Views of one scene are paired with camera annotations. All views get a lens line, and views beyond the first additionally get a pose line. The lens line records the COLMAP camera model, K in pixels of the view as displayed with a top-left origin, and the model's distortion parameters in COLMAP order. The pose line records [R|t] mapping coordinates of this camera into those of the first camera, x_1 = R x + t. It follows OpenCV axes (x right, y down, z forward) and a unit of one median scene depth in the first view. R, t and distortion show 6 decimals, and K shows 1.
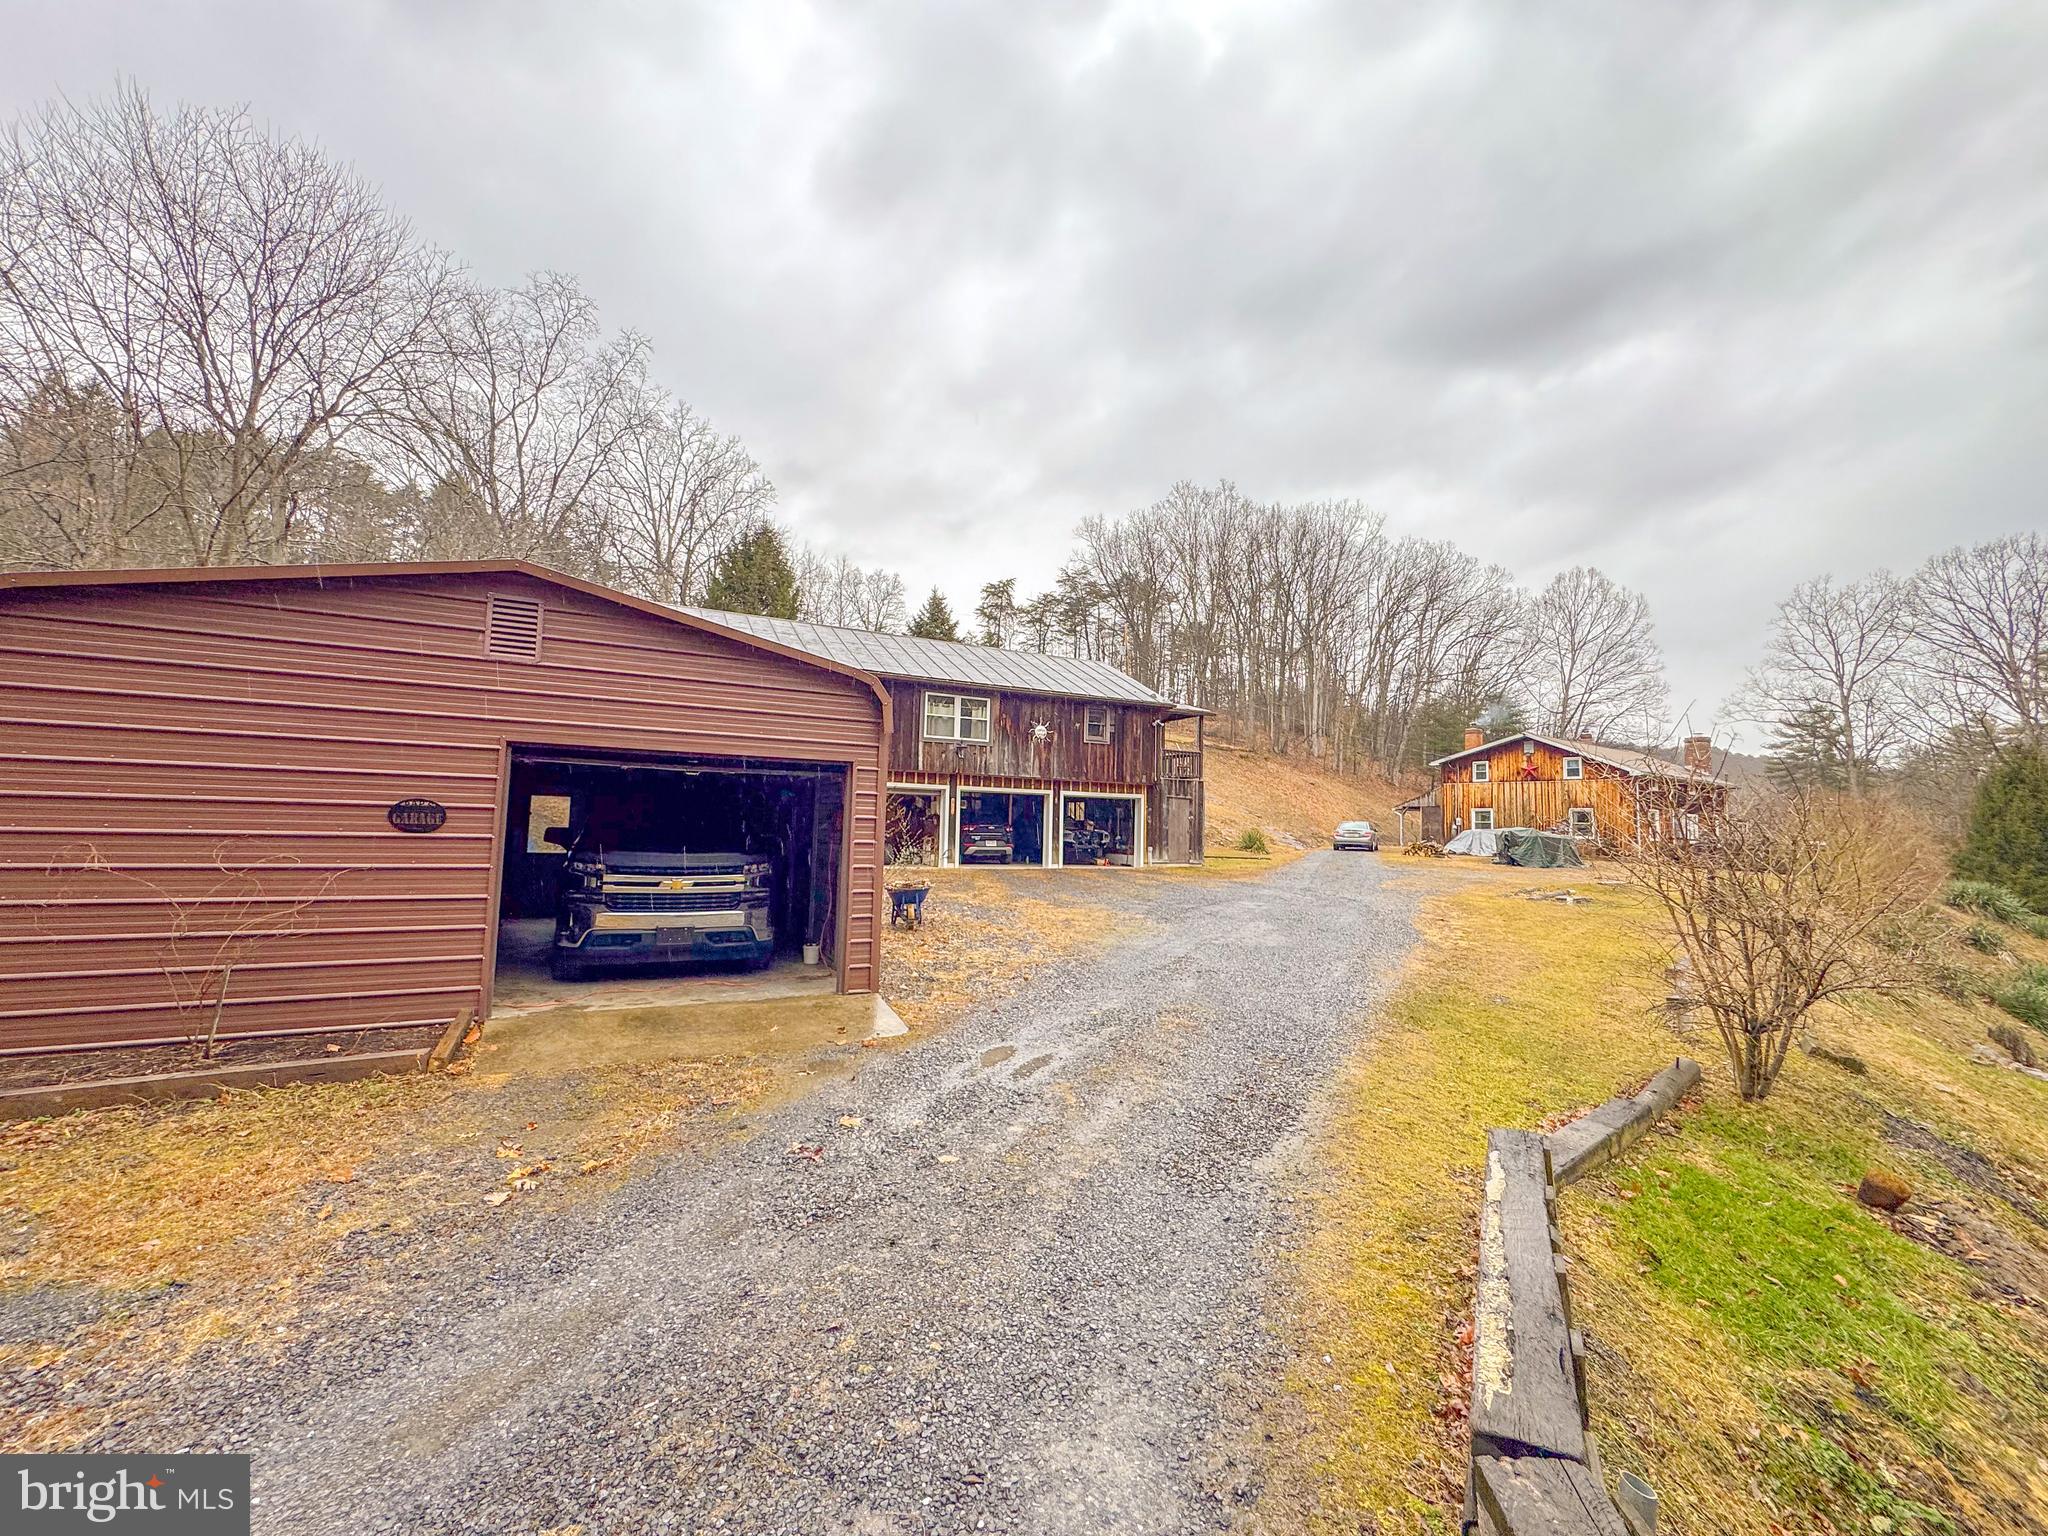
lens RADIAL K [[820.8, 0, 1023.8], [0, 820.8, 763.0], [0, 0, 1]] dist [-0.001700, 0.000432]
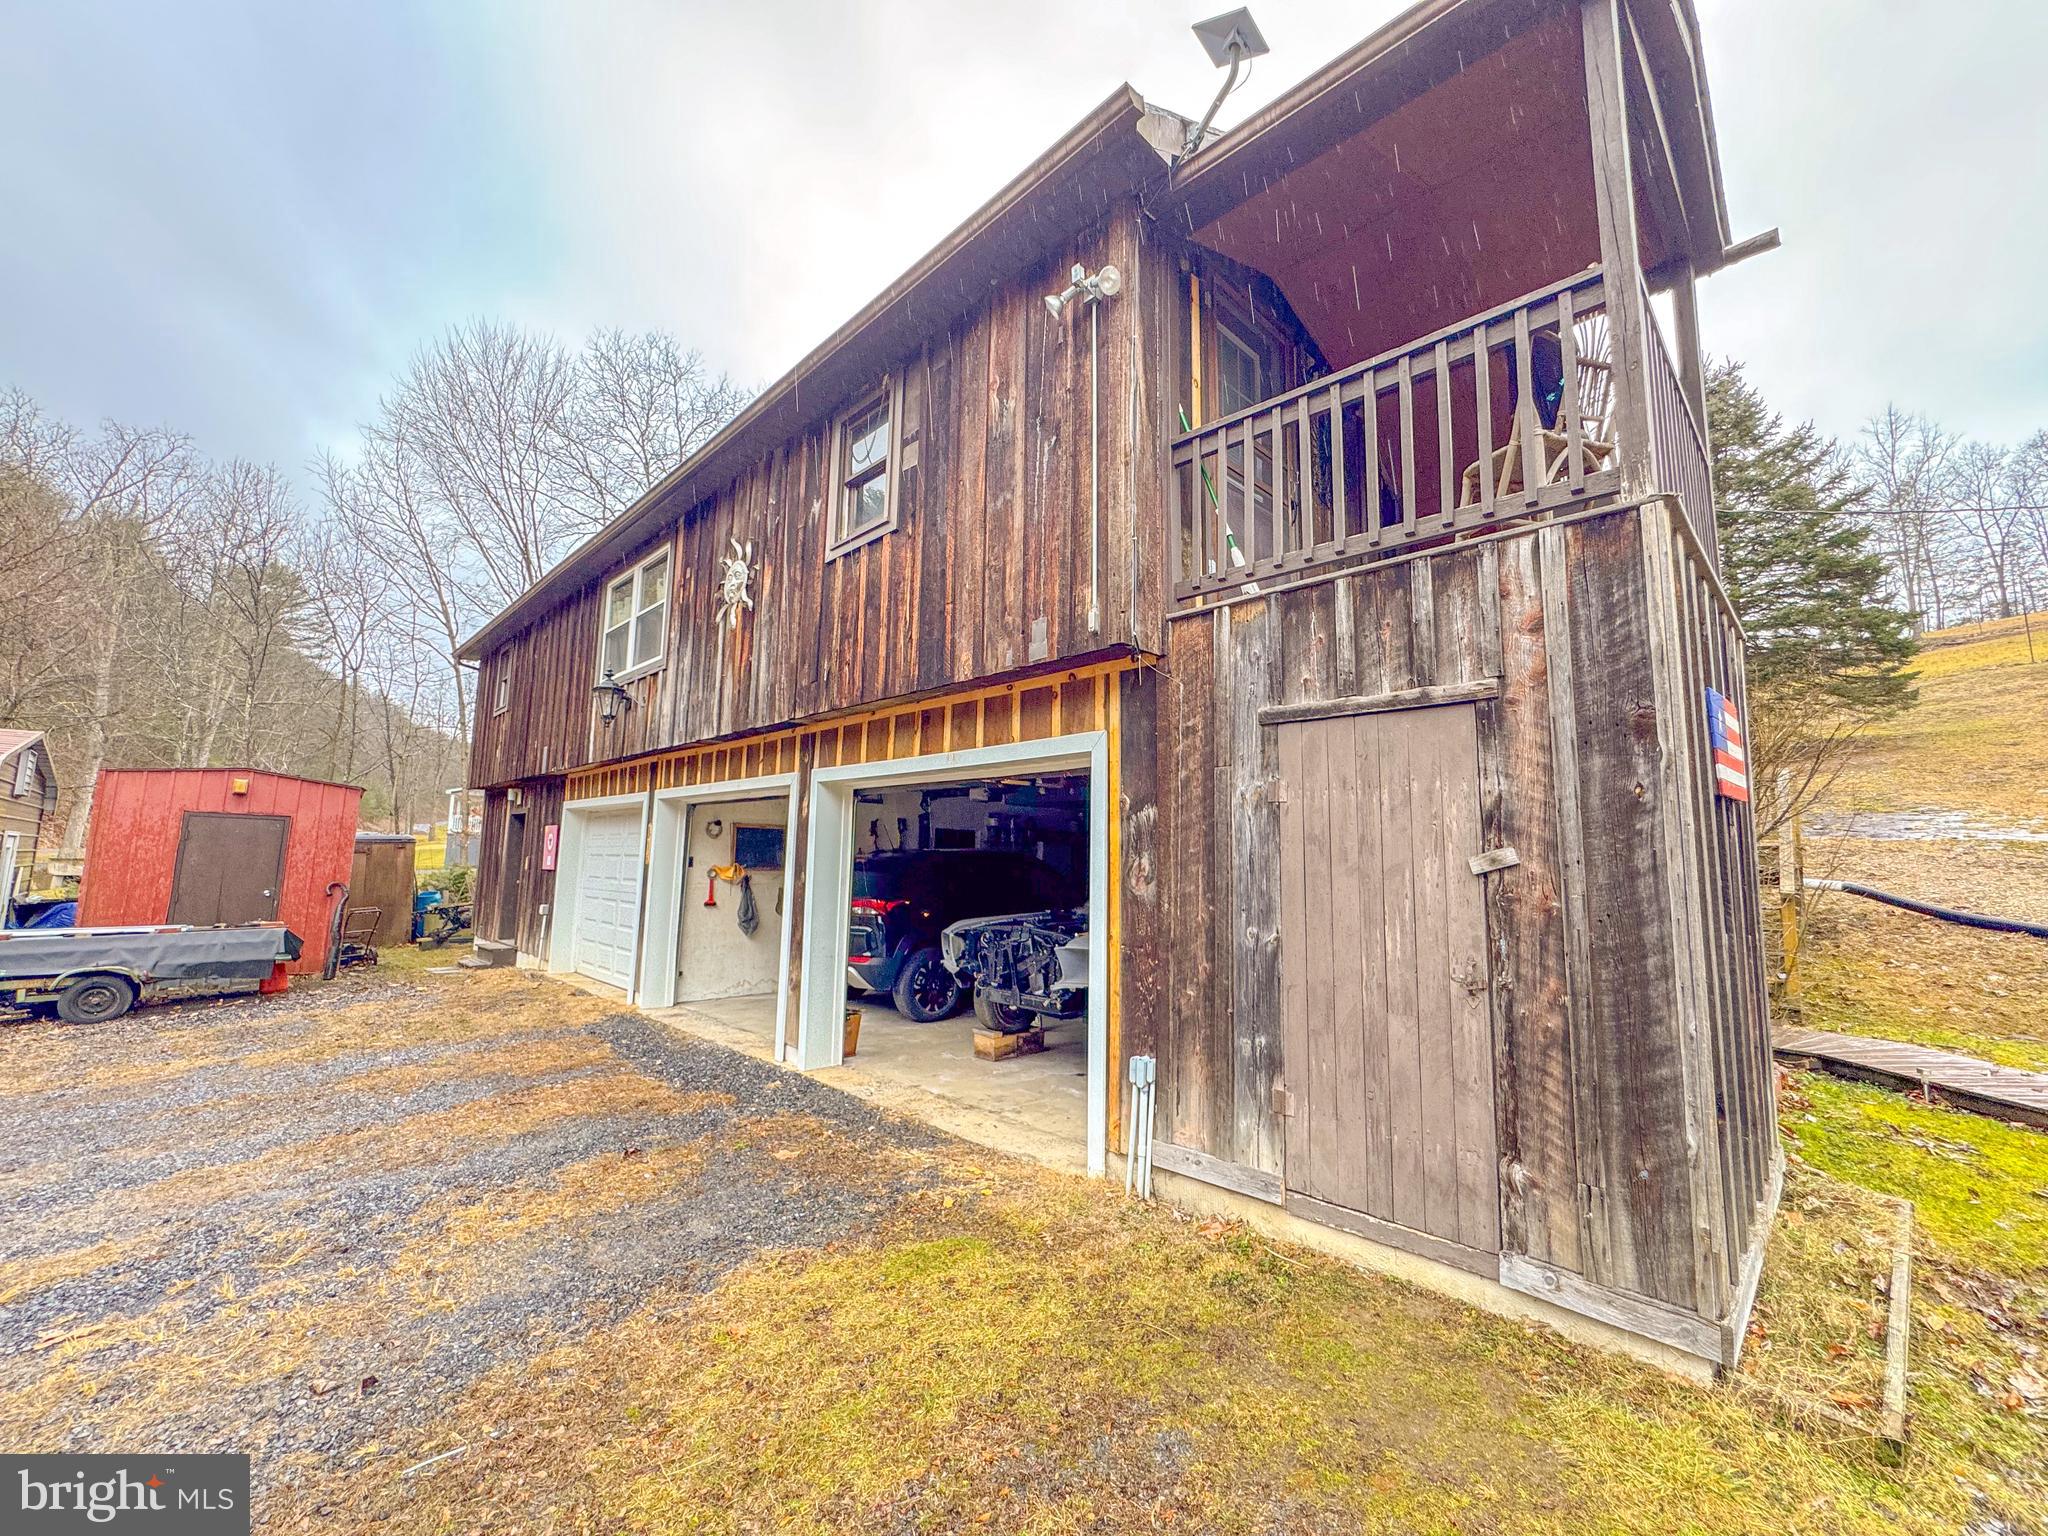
lens RADIAL K [[820.8, 0, 1023.8], [0, 820.8, 763.0], [0, 0, 1]] dist [-0.001700, 0.000432]
pose [[0.308033, -0.137604, -0.941372, 0.095959], [0.058989, 0.990343, -0.125460, 0.021048], [0.949545, -0.016885, 0.313176, 0.297822]]
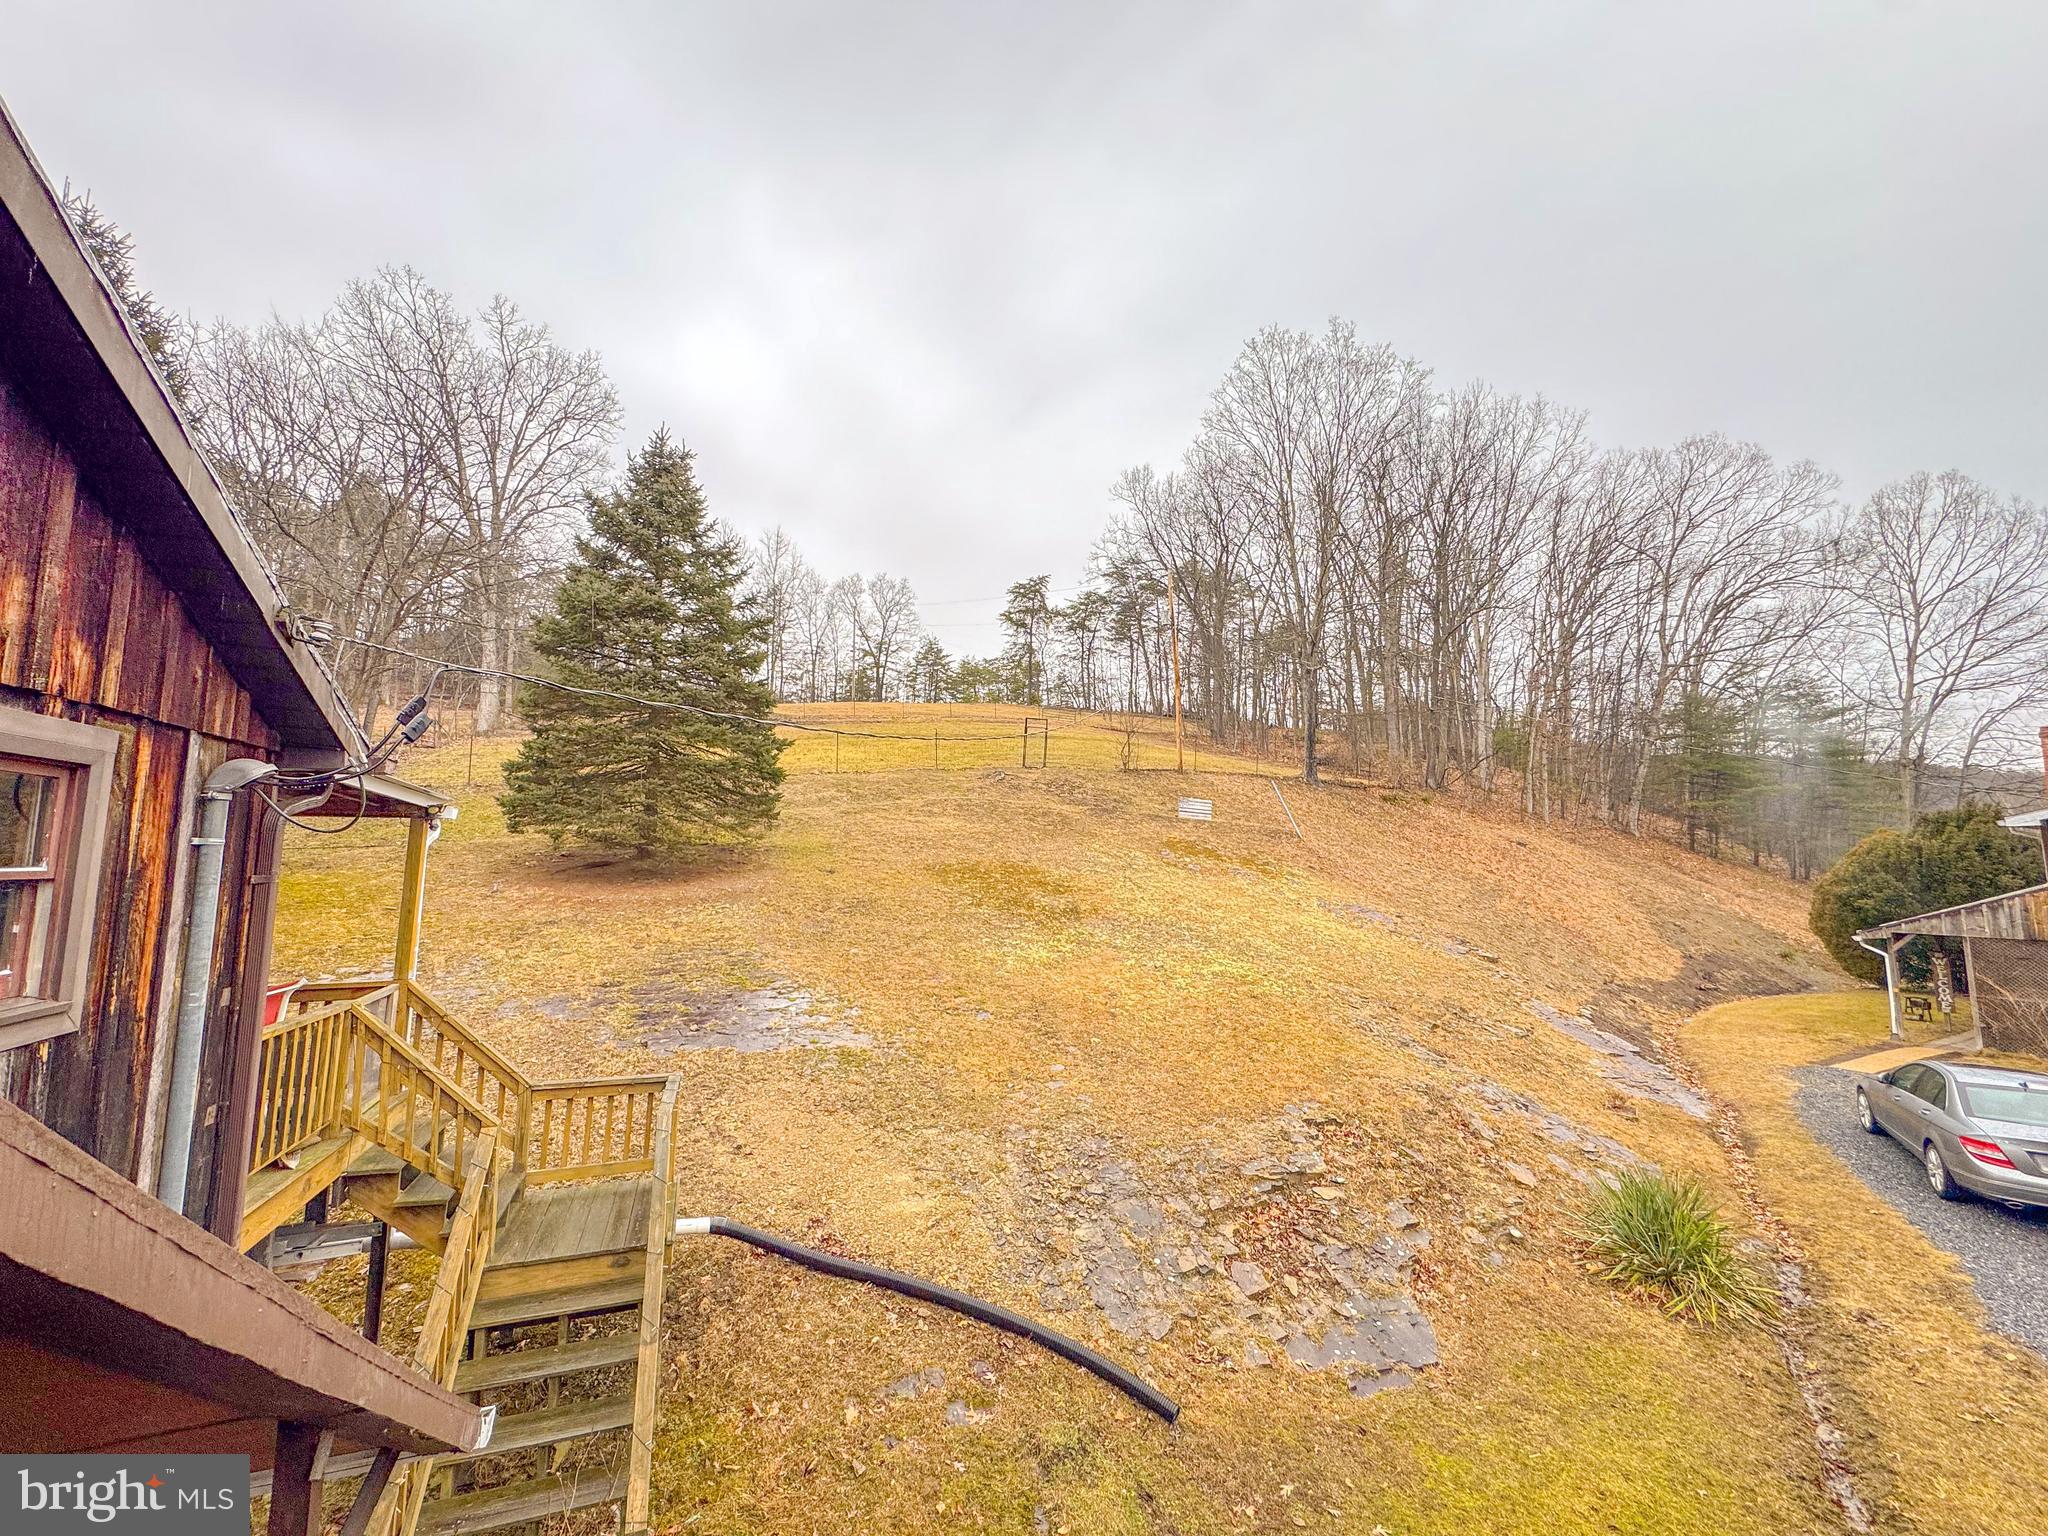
lens RADIAL K [[819.0, 0, 1024.0], [0, 819.0, 768.0], [0, 0, 1]] dist [0.000501, 0.000185]
pose [[0.994352, -0.032654, -0.100980, 0.064069], [0.028759, 0.998794, -0.039786, -0.012261], [0.102157, 0.036657, 0.994093, 0.357321]]
